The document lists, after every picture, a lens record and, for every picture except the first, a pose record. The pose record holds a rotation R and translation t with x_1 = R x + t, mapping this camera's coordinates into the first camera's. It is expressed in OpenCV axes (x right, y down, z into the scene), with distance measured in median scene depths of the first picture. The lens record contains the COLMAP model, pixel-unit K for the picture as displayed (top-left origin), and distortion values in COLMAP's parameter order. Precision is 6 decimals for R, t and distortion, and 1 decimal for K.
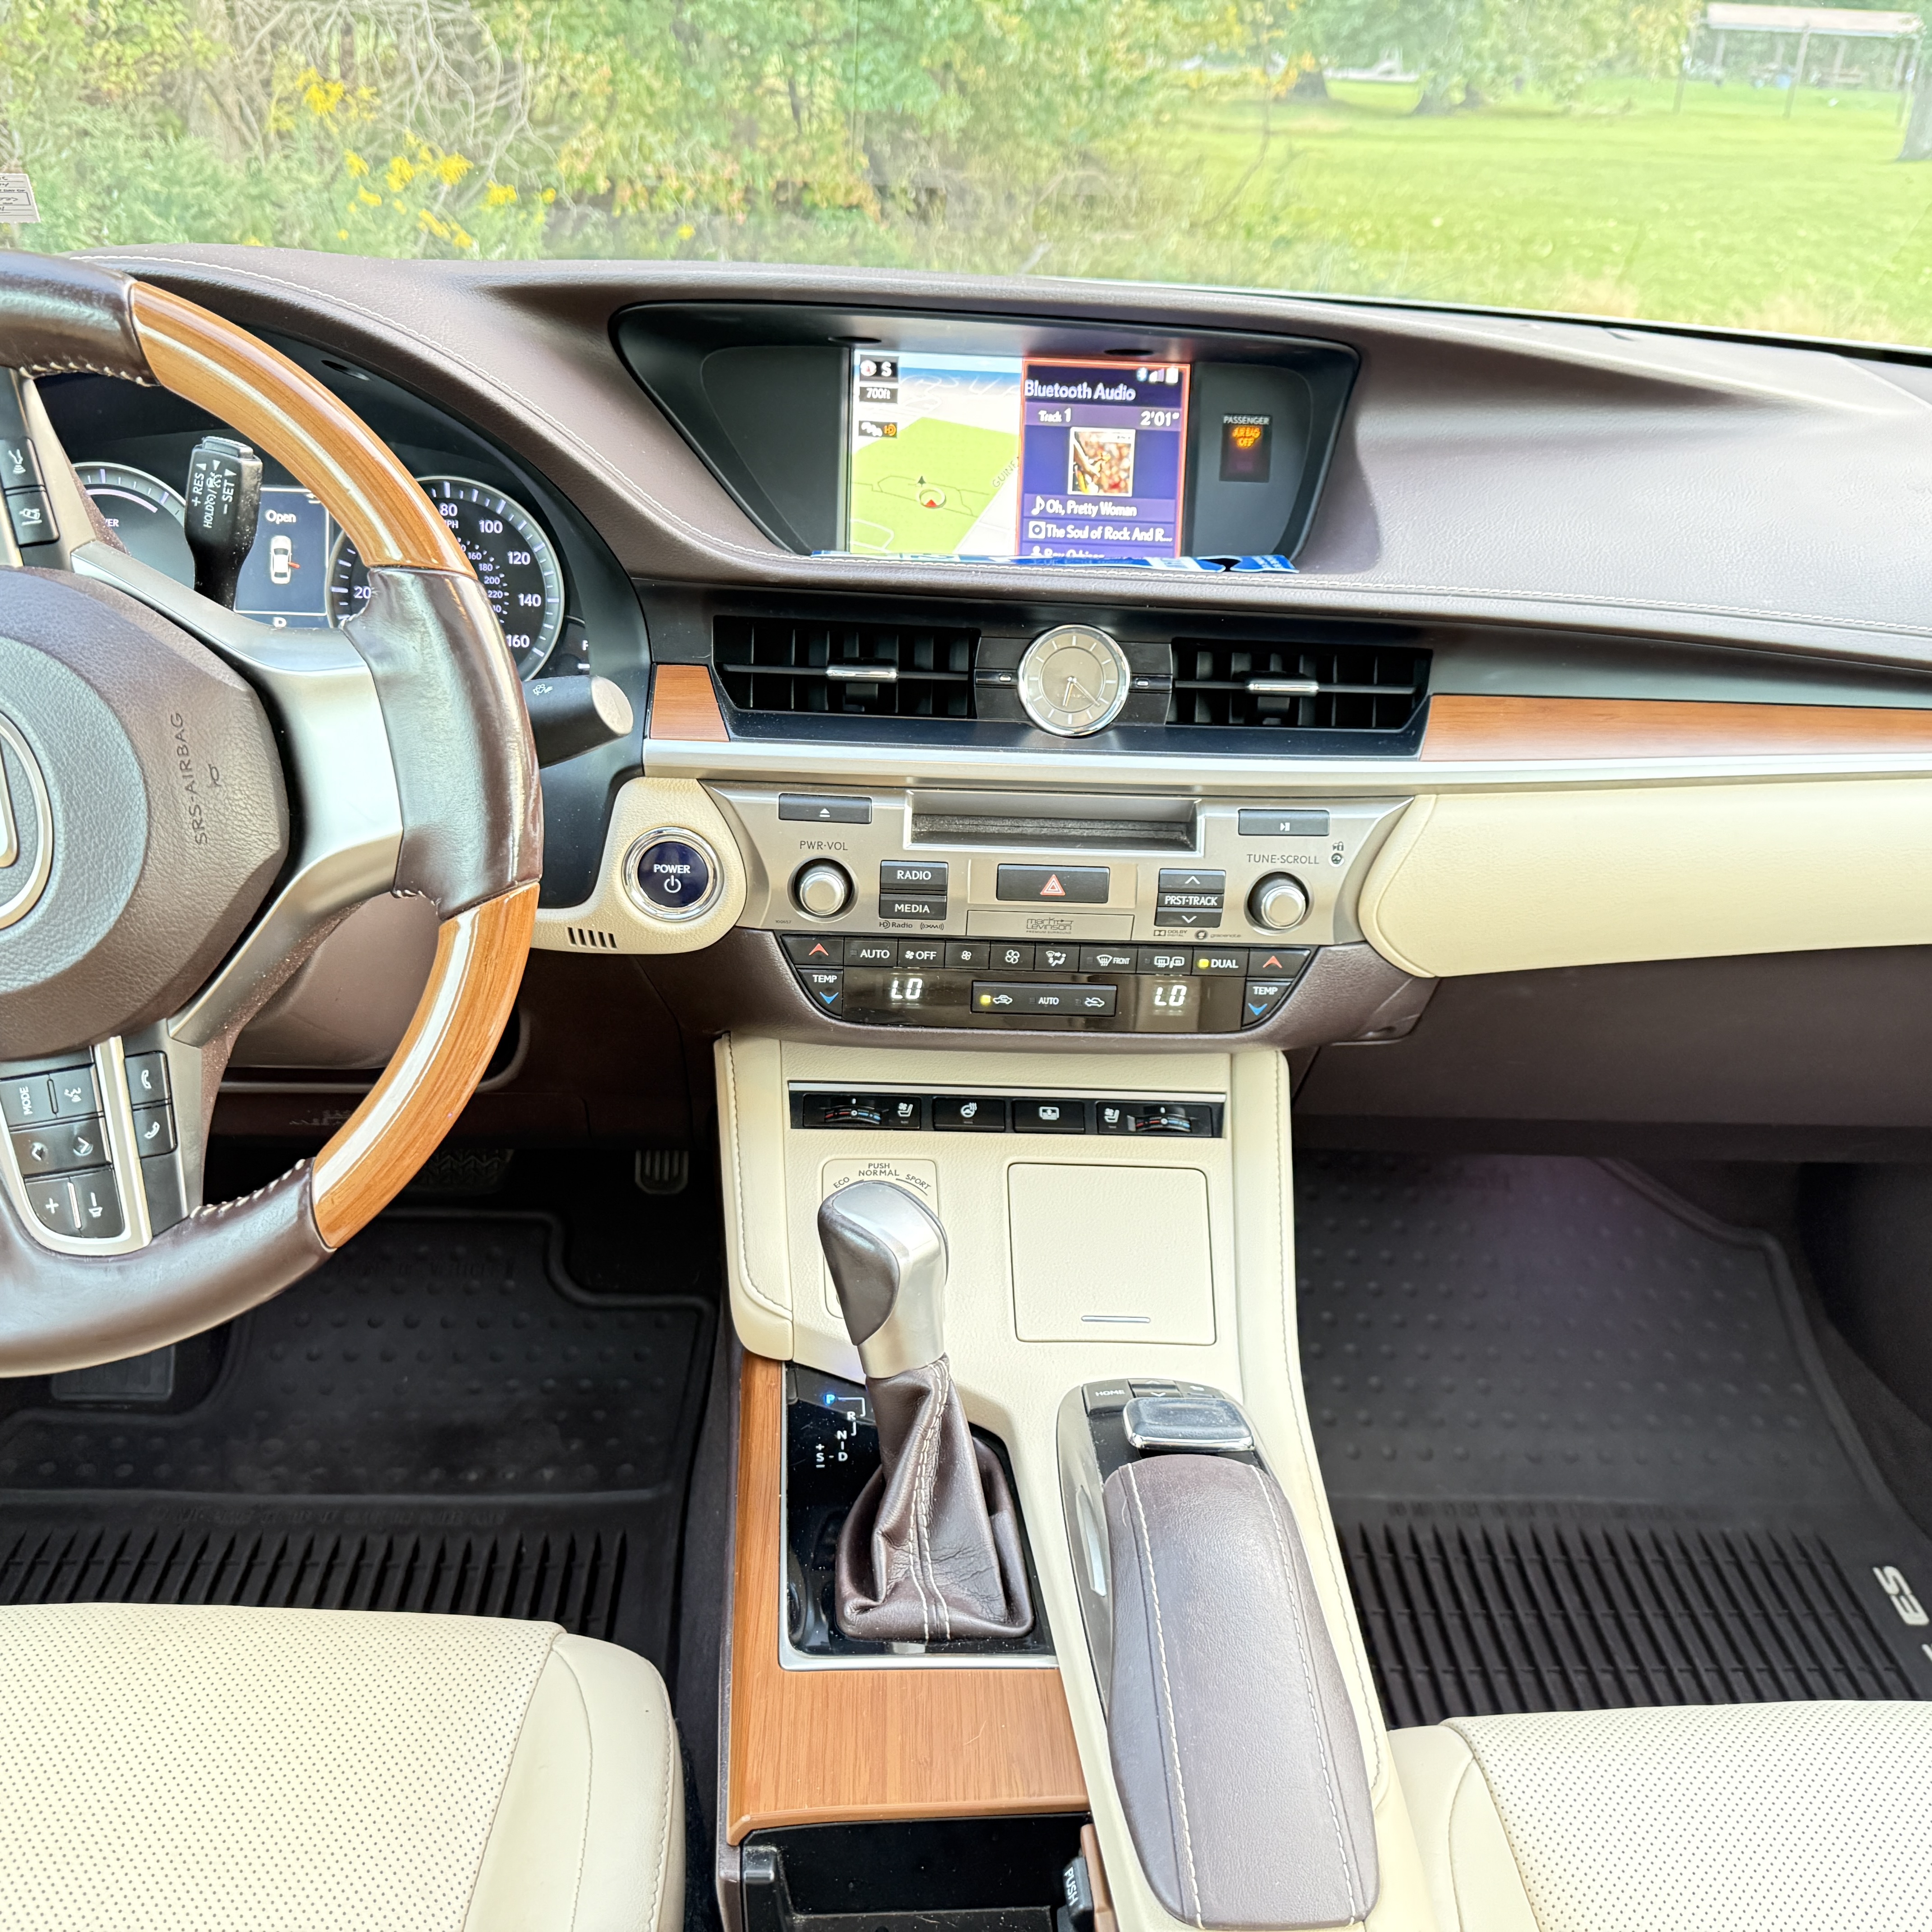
lens RADIAL K [[1787.1, 0, 966.0], [0, 1787.1, 966.0], [0, 0, 1]] dist [0.145946, -0.334256]
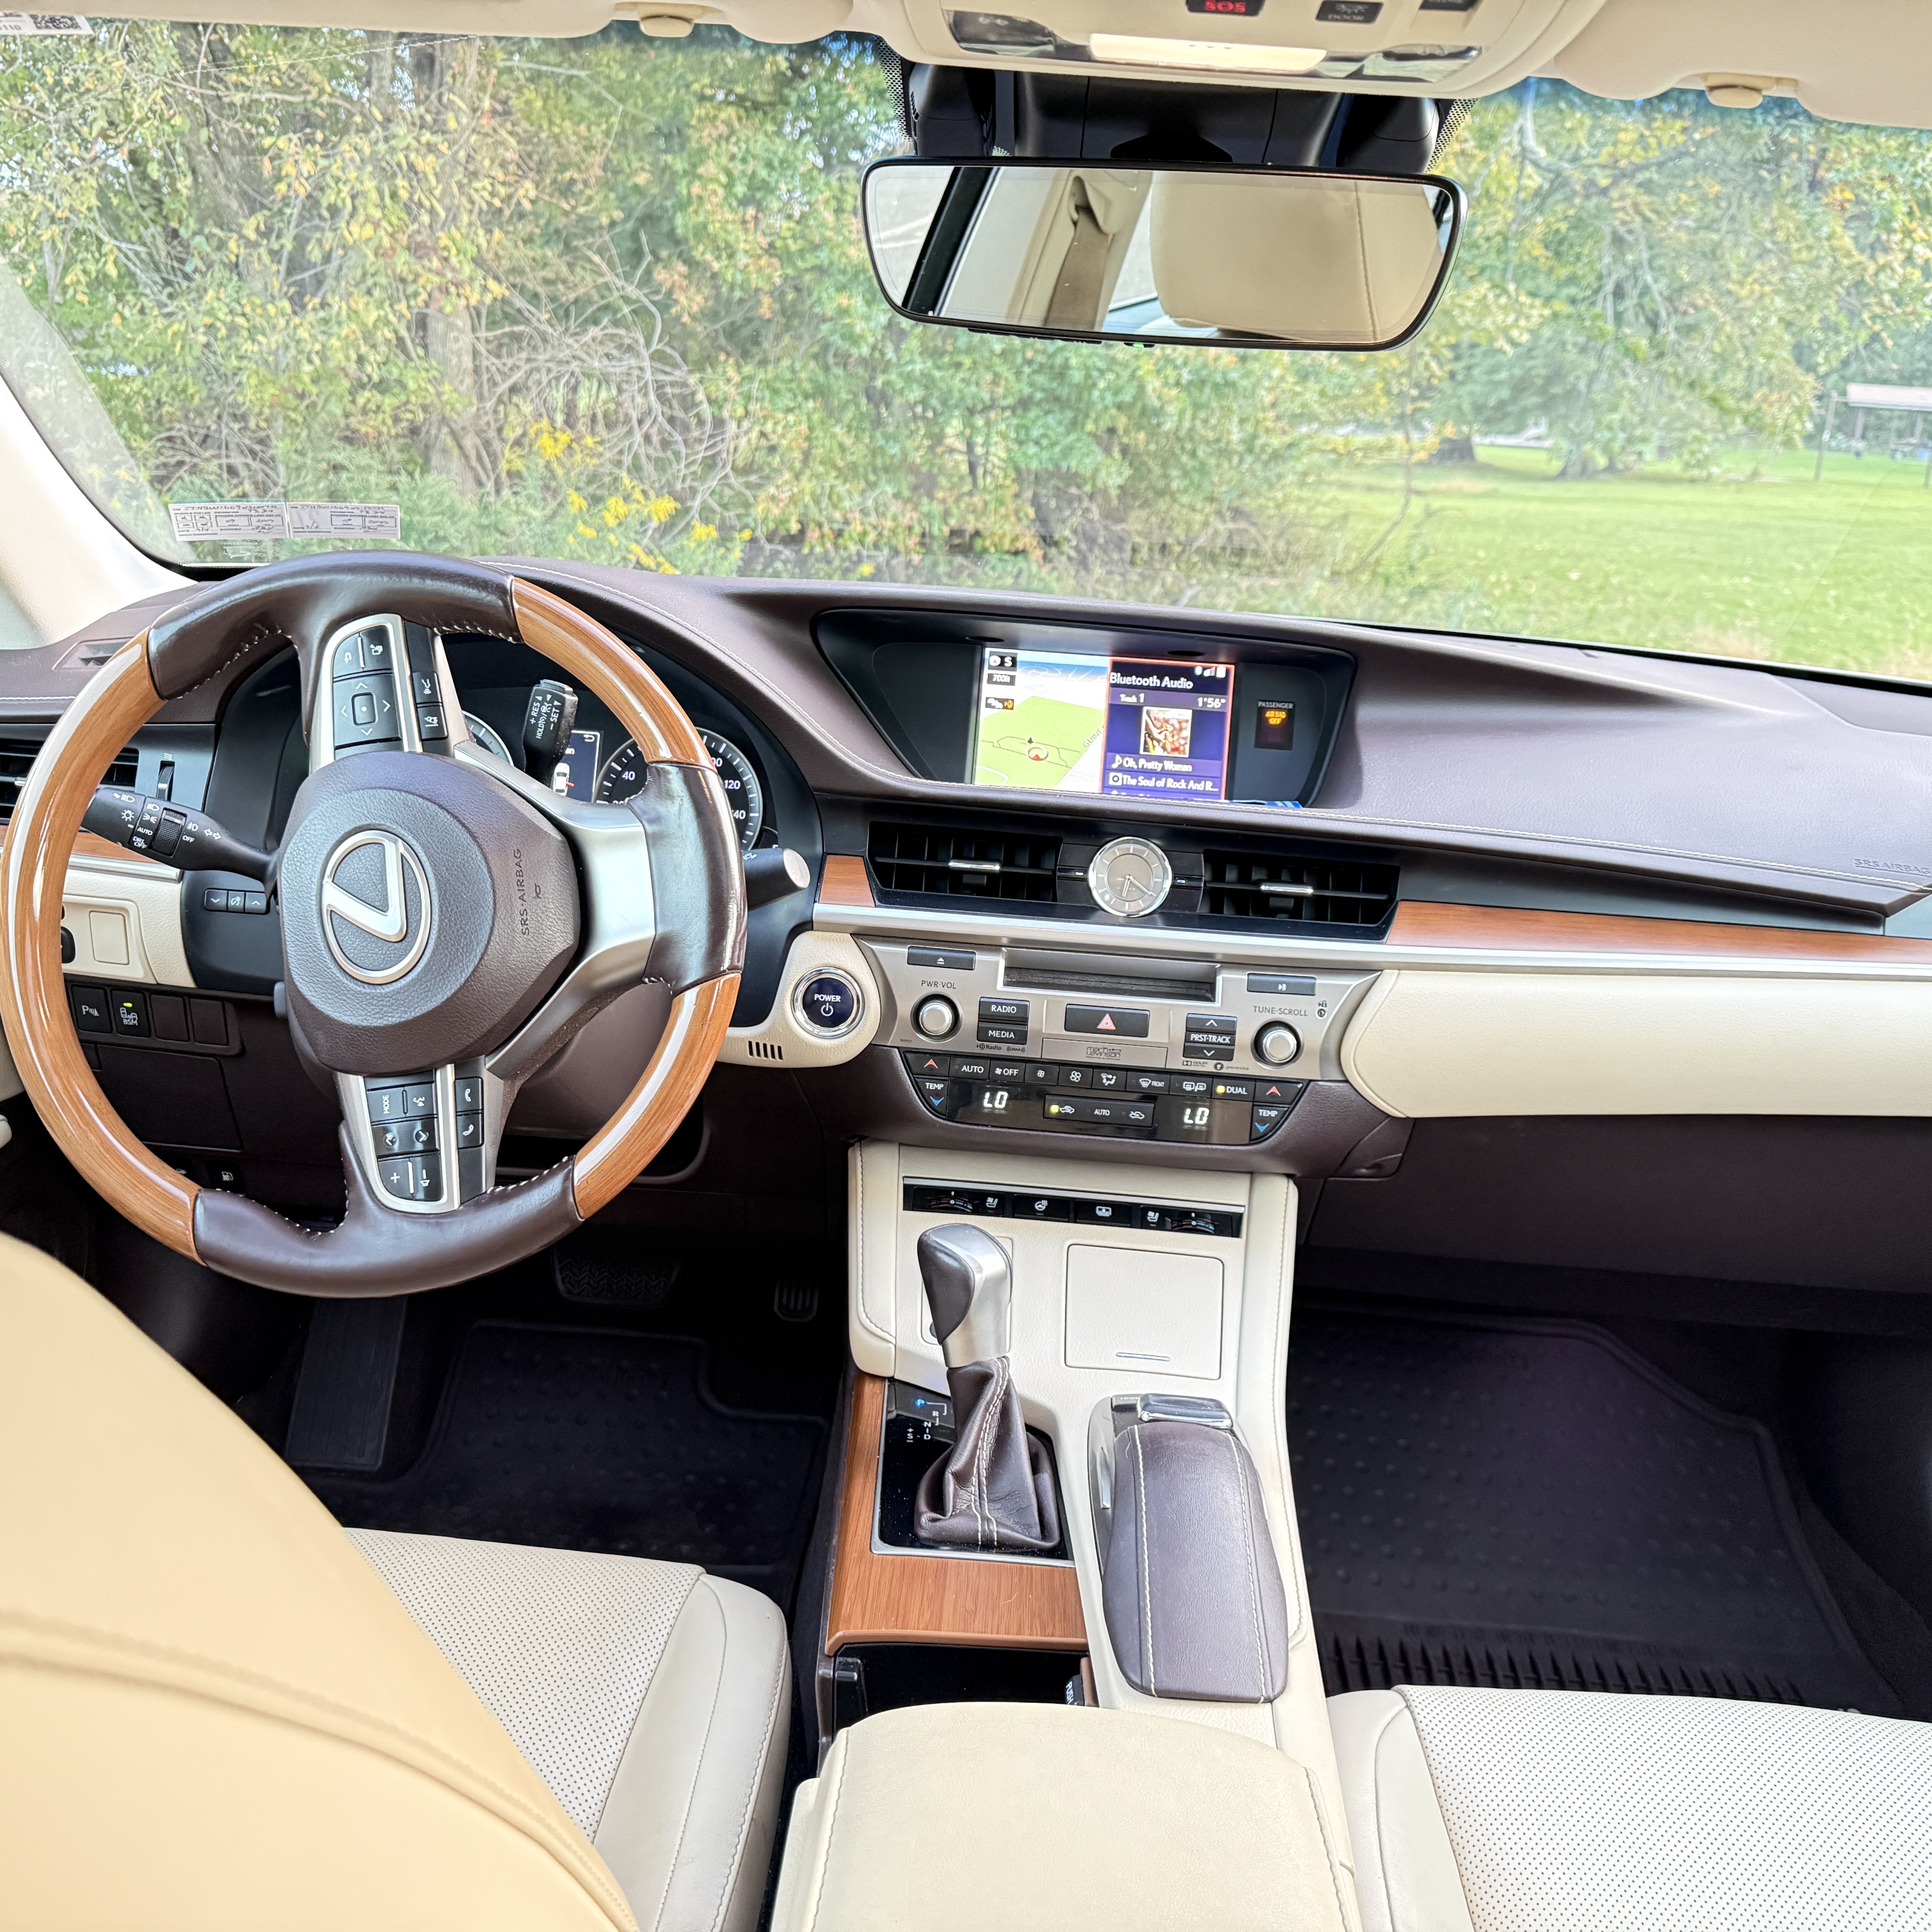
lens RADIAL K [[1786.7, 0, 986.2], [0, 1786.7, 957.9], [0, 0, 1]] dist [0.159990, -0.415380]
pose [[0.996764, 0.039494, -0.070010, 0.045939], [-0.051066, 0.983757, -0.172089, 0.130585], [0.062076, 0.175107, 0.982590, -0.305837]]
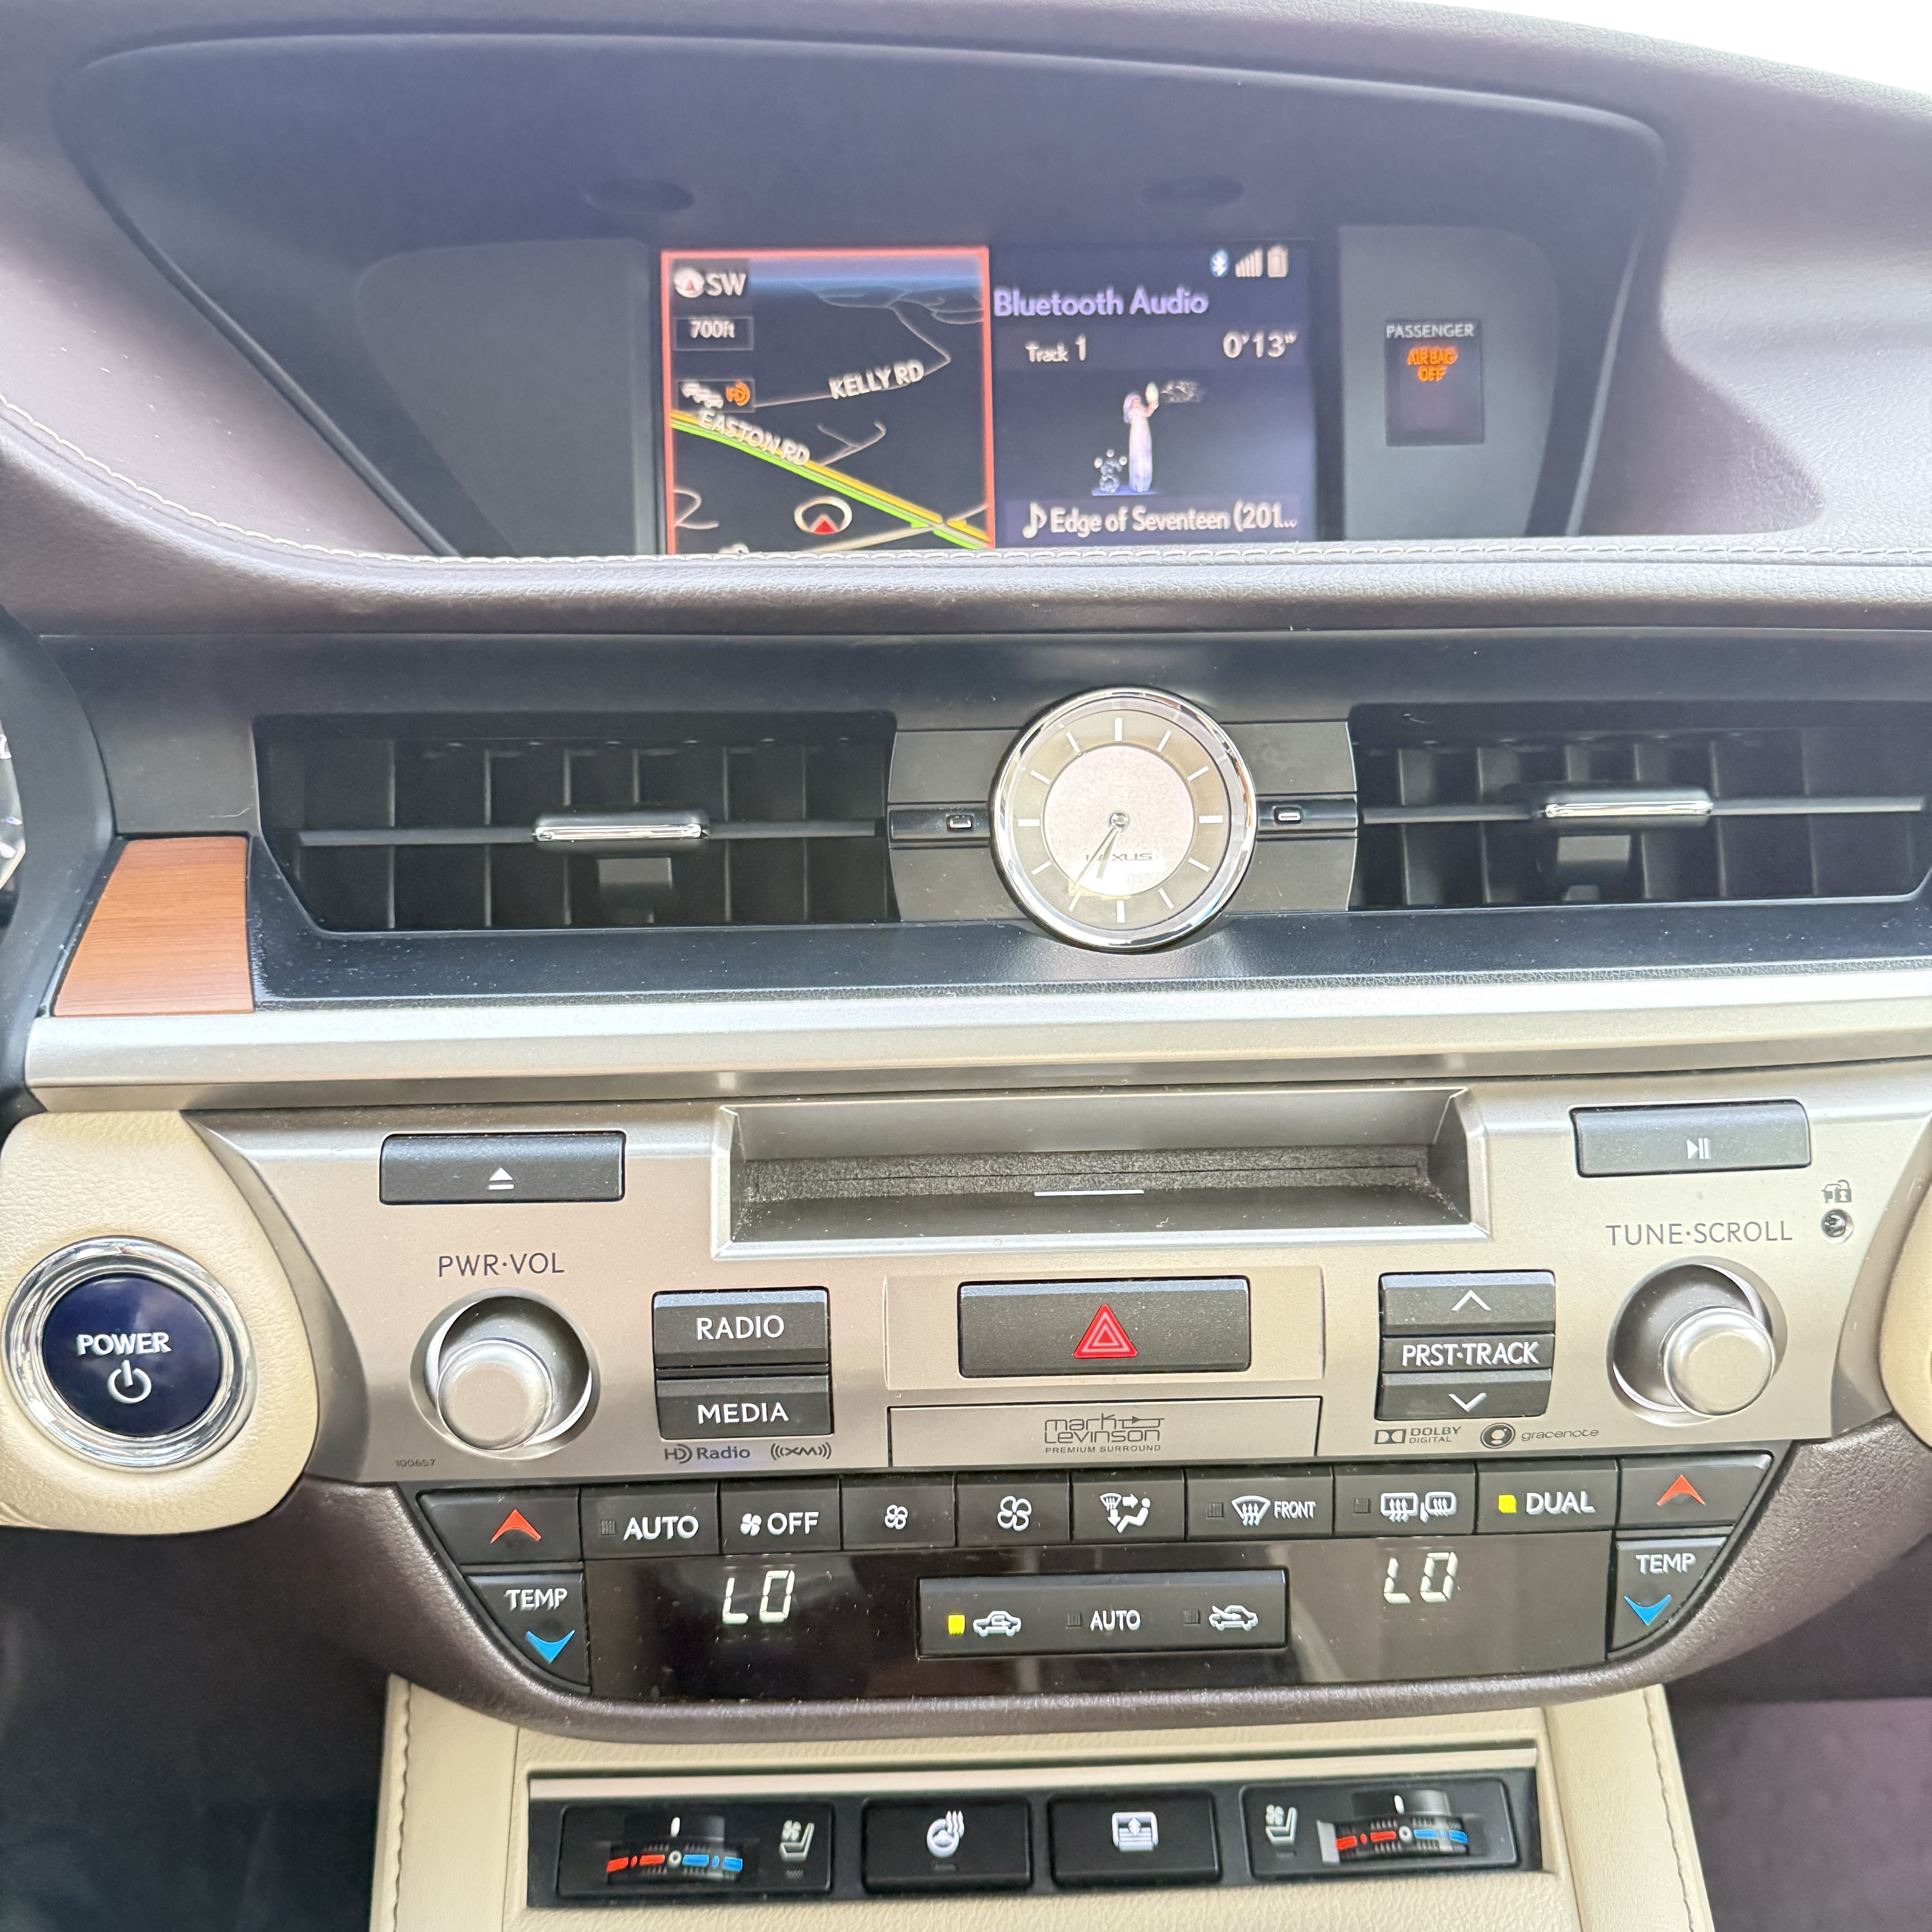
lens RADIAL K [[1787.1, 0, 966.0], [0, 1787.1, 966.0], [0, 0, 1]] dist [0.145946, -0.334256]
pose [[0.997832, -0.057230, -0.032494, 0.032547], [0.052276, 0.989199, -0.136939, -0.064968], [0.039980, 0.134943, 0.990046, 0.549921]]
